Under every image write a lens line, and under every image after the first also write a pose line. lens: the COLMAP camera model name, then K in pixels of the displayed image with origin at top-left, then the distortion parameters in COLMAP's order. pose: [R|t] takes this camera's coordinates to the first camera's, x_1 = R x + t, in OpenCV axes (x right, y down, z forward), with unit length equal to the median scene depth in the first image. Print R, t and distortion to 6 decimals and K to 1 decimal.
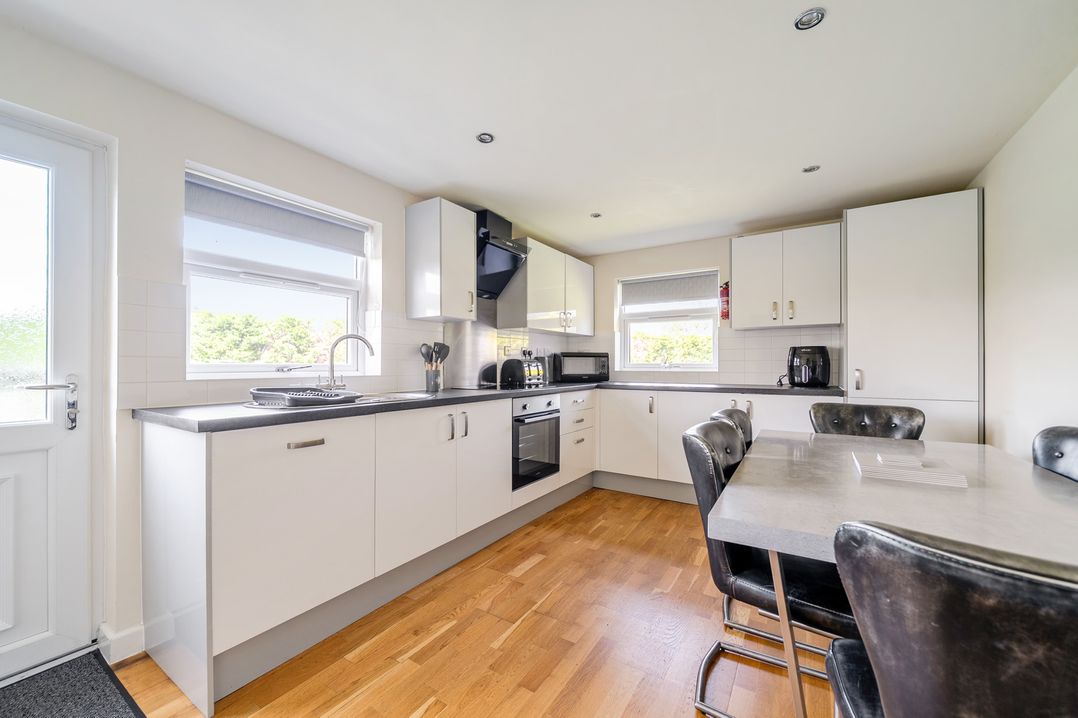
lens RADIAL K [[423.5, 0, 540.7], [0, 423.5, 363.8], [0, 0, 1]] dist [-0.005845, -0.000171]
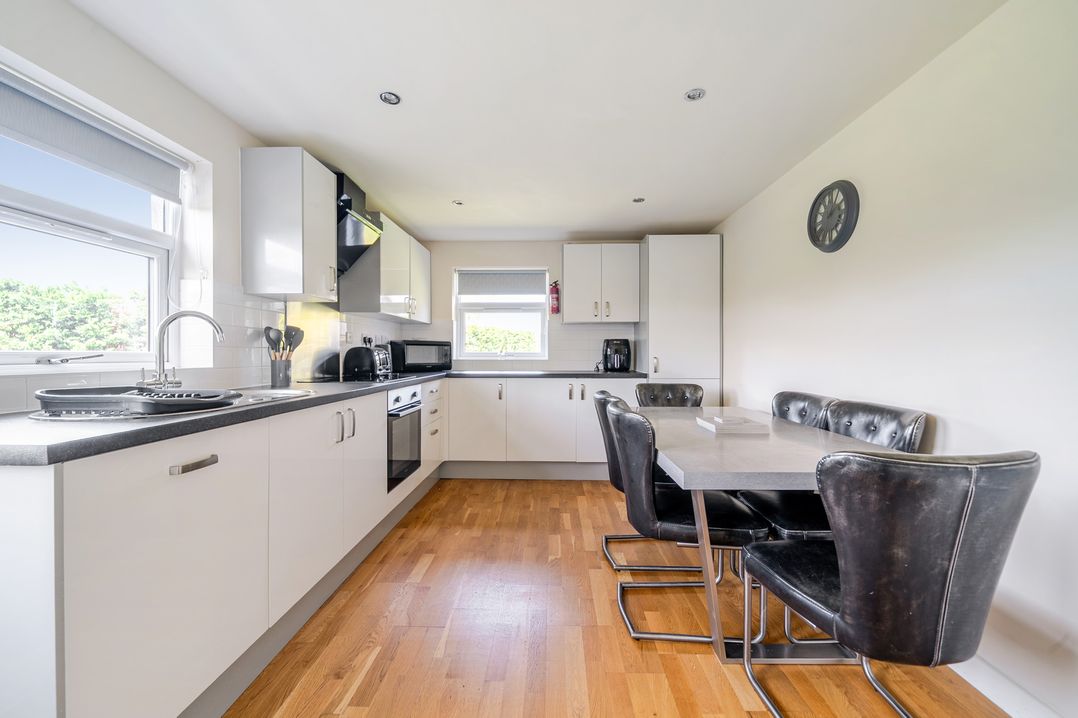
lens RADIAL K [[423.5, 0, 546.0], [0, 423.5, 355.2], [0, 0, 1]] dist [-0.005845, -0.000171]
pose [[0.850491, -0.000525, 0.525990, -0.260011], [-0.002509, 0.999984, 0.005055, 0.000583], [-0.525984, -0.005619, 0.850476, 0.057300]]
